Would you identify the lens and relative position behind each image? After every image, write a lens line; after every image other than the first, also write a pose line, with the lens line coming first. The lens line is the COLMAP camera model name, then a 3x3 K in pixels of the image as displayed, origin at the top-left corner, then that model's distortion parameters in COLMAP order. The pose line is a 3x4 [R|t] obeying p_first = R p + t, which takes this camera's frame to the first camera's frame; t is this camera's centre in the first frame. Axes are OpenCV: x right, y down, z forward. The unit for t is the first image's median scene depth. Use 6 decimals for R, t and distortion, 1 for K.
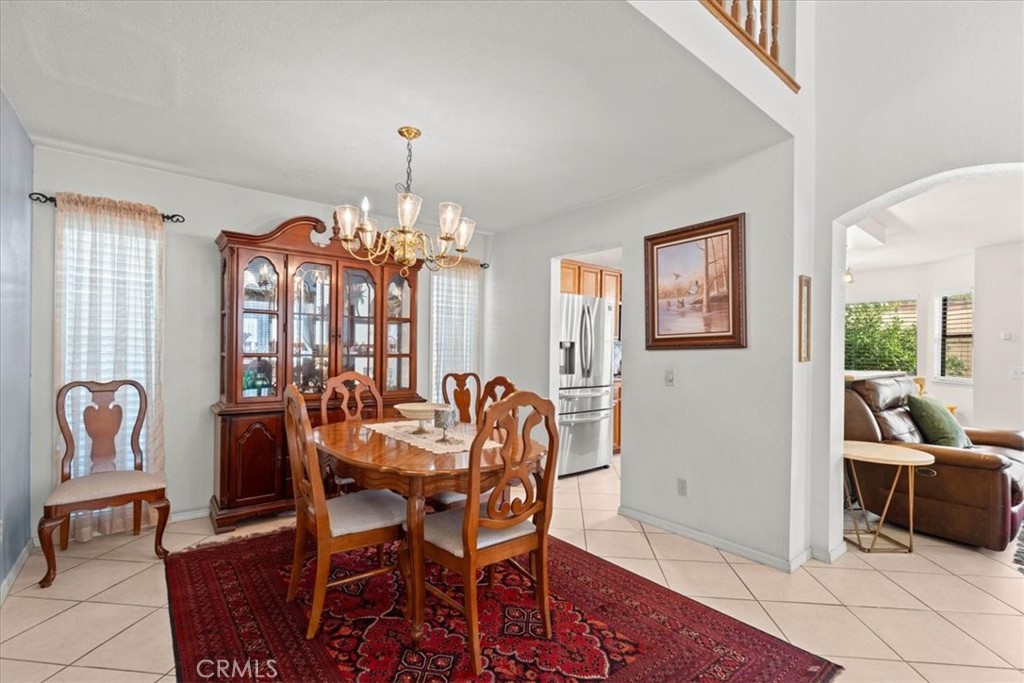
lens RADIAL K [[462.4, 0, 513.8], [0, 462.4, 350.6], [0, 0, 1]] dist [0.002707, 0.000383]
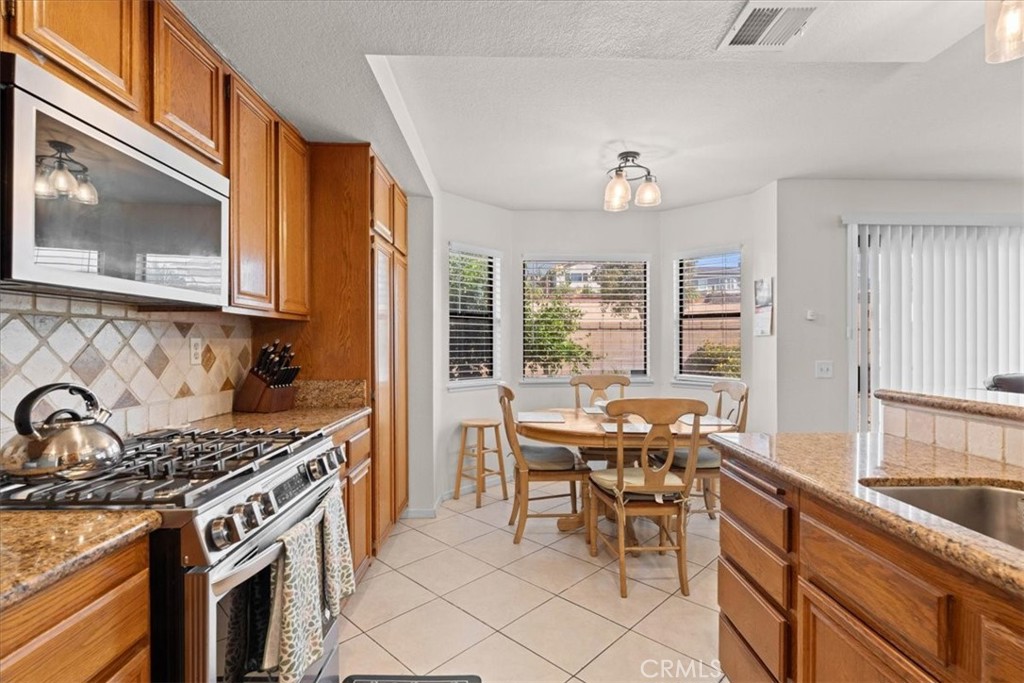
lens RADIAL K [[483.0, 0, 514.4], [0, 483.0, 342.4], [0, 0, 1]] dist [-0.002755, 0.000648]
pose [[0.604683, -0.014155, 0.796340, 0.403587], [0.006492, 0.999896, 0.012843, -0.006441], [-0.796439, -0.002596, 0.604713, 1.566240]]
